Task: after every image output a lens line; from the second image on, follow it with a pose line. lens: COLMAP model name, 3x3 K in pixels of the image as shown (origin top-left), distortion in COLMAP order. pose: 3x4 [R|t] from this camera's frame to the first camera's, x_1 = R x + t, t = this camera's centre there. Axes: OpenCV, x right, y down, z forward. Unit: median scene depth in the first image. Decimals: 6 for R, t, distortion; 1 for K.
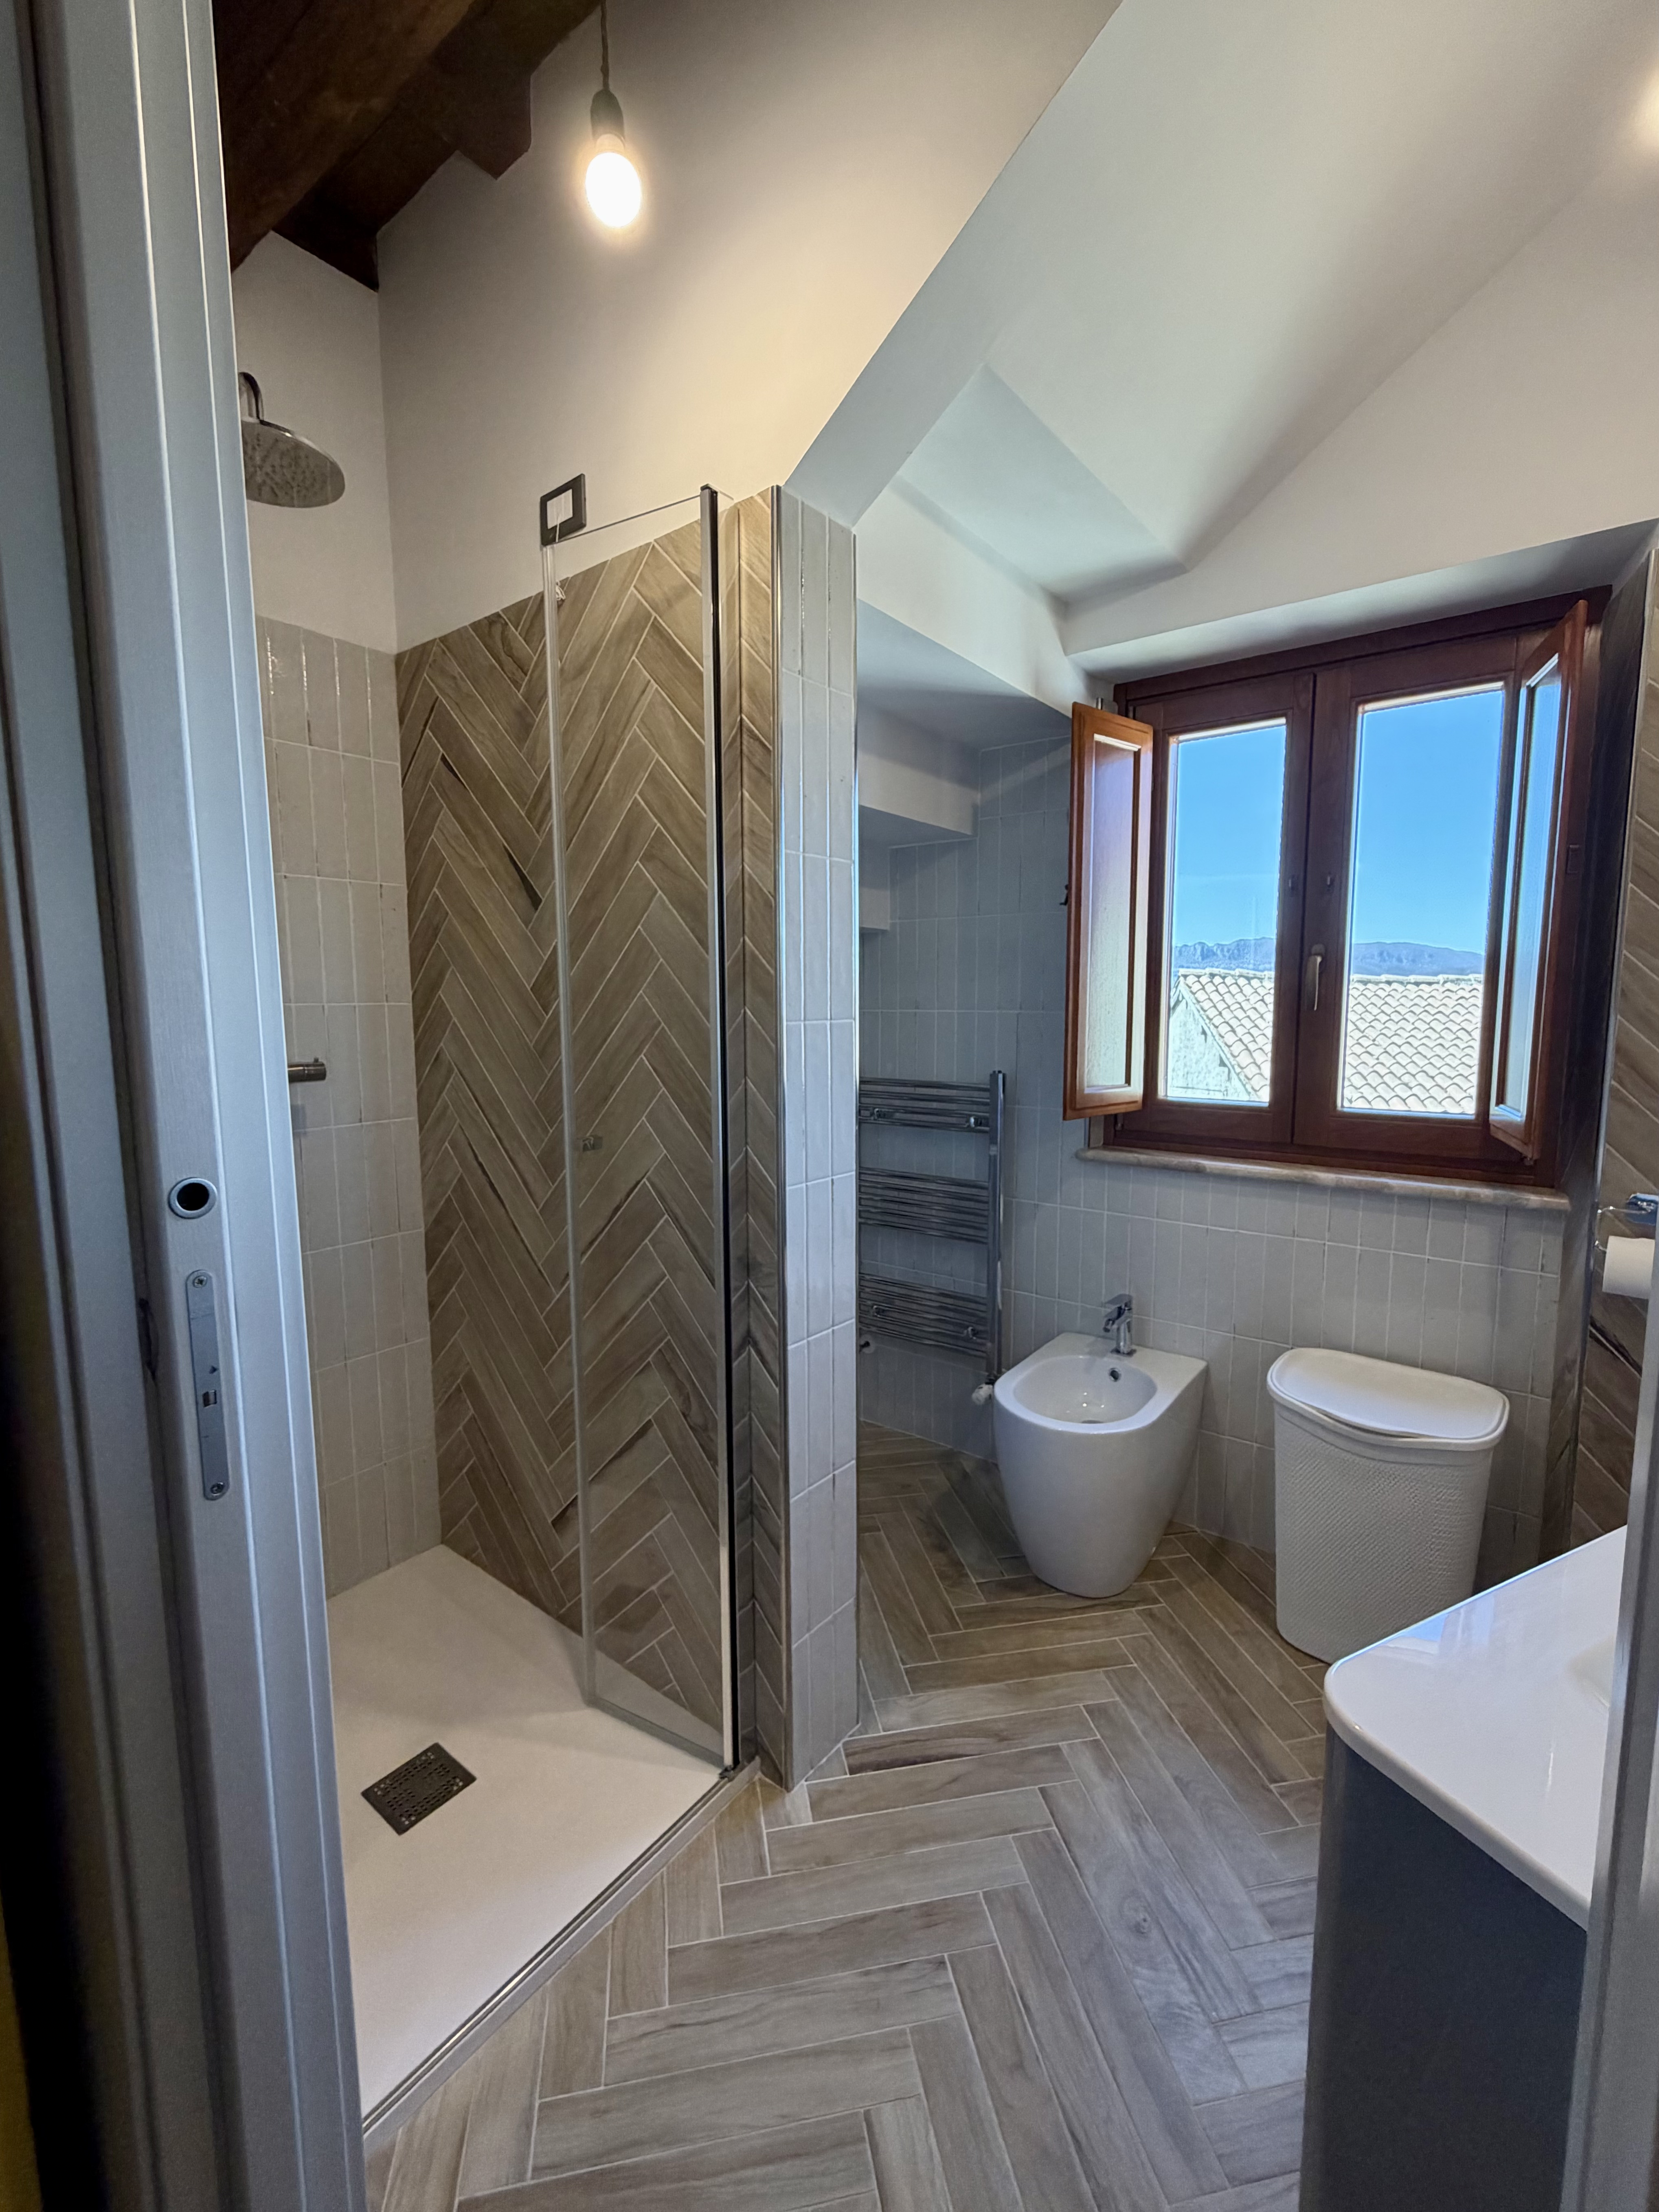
lens RADIAL K [[922.6, 0, 825.0], [0, 922.6, 1096.7], [0, 0, 1]] dist [0.001428, 0.000538]
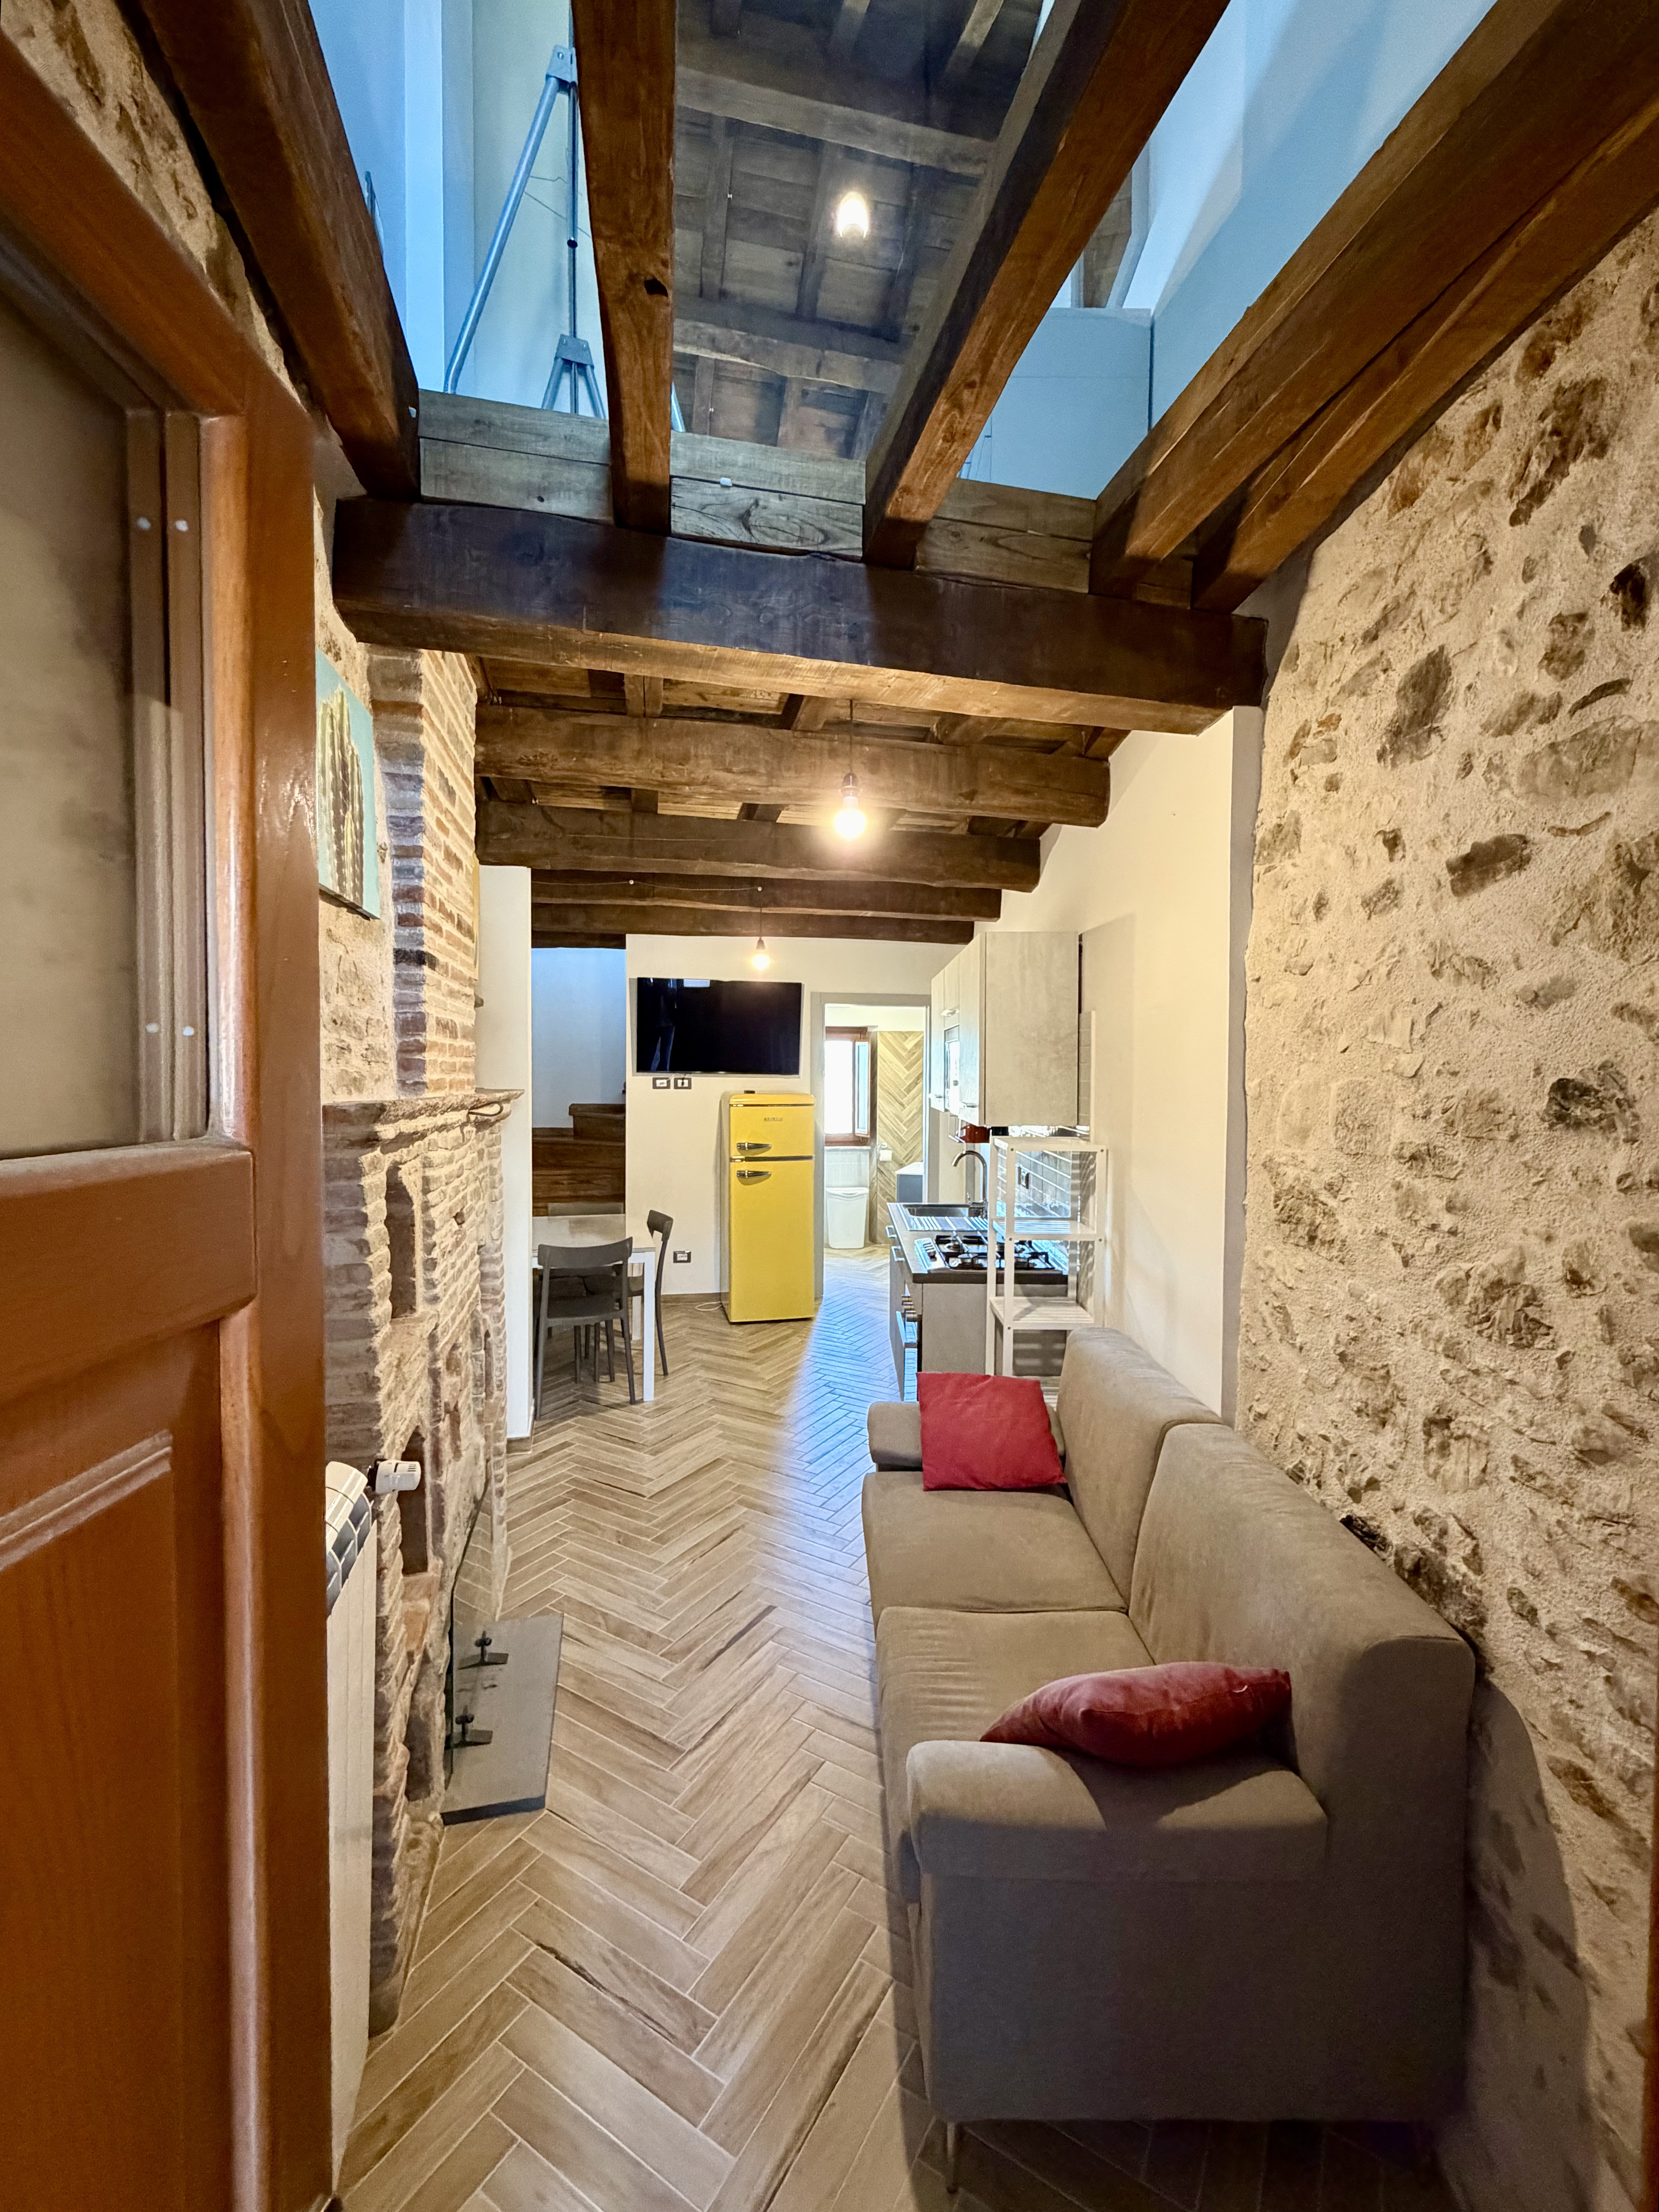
lens RADIAL K [[929.5, 0, 831.8], [0, 929.5, 1096.7], [0, 0, 1]] dist [-0.001716, 0.000417]
pose [[0.667906, -0.016705, 0.744058, -3.141670], [0.074249, 0.996256, -0.044283, 0.051222], [-0.740533, 0.084823, 0.666646, -2.273959]]
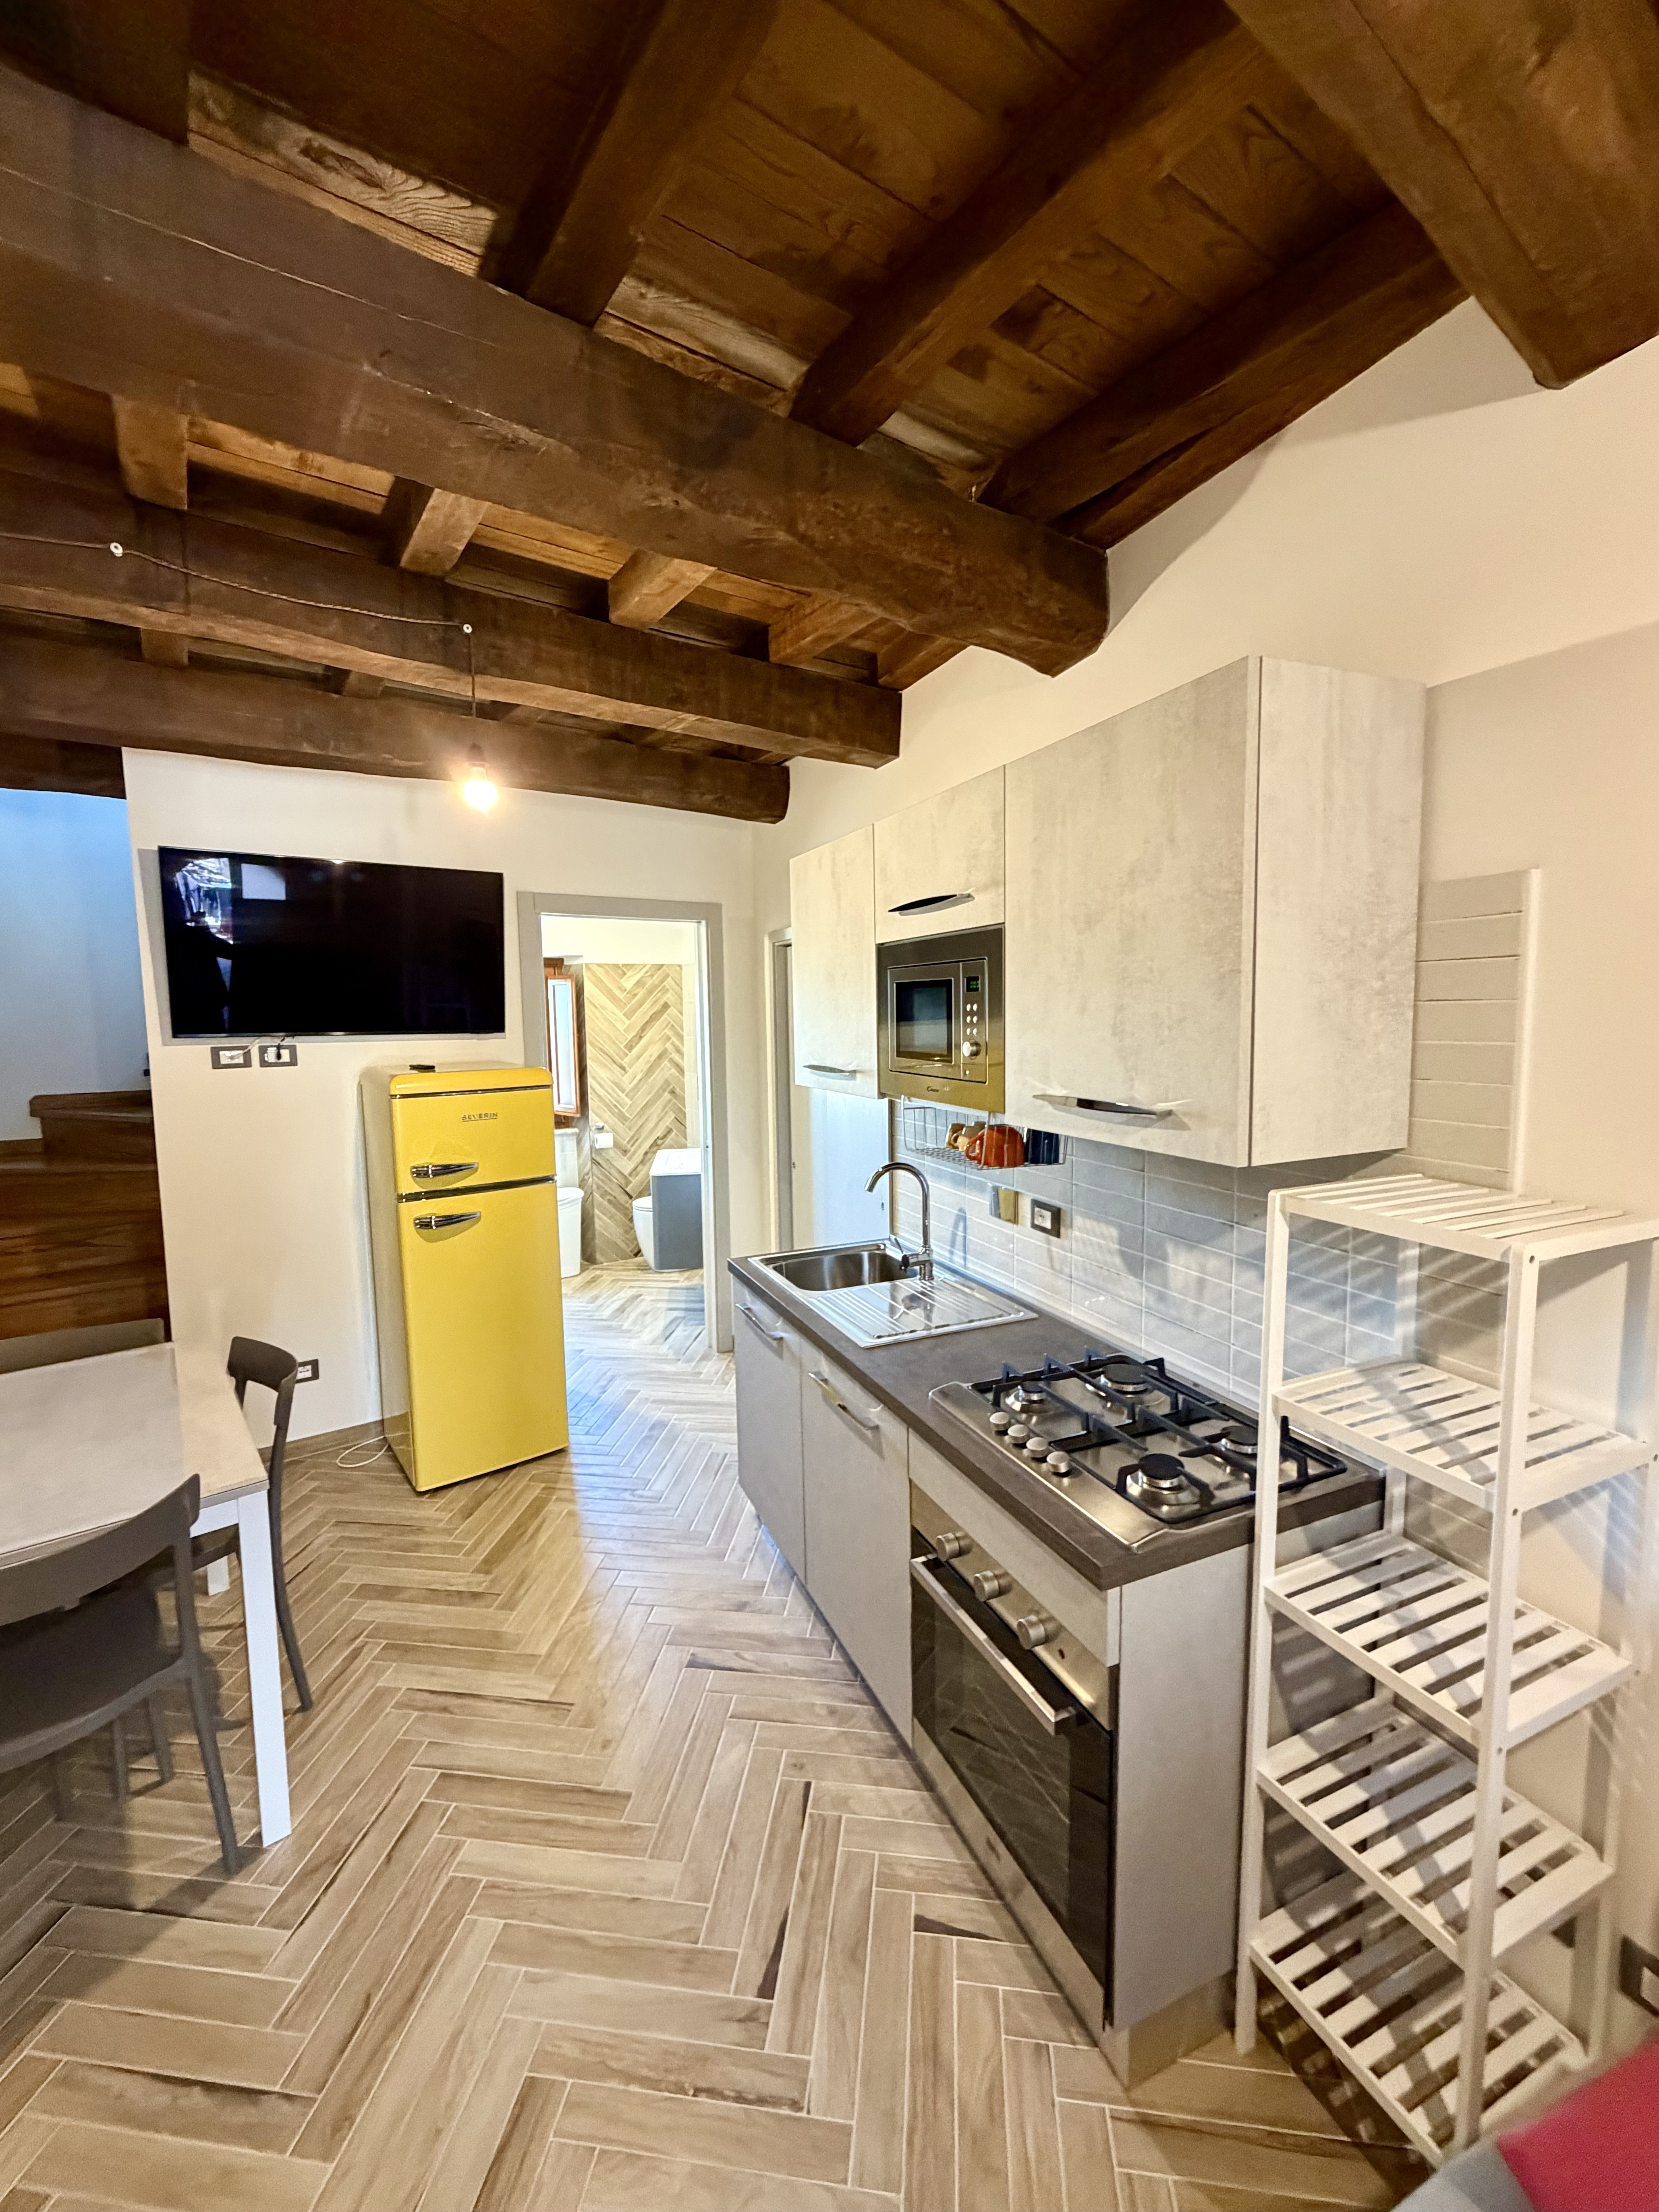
lens RADIAL K [[918.6, 0, 829.0], [0, 918.6, 1100.0], [0, 0, 1]] dist [0.000908, -0.000129]
pose [[0.310685, -0.095995, 0.945653, -2.252903], [0.119702, 0.990918, 0.061263, -0.100187], [-0.942946, 0.094163, 0.319354, -1.060261]]
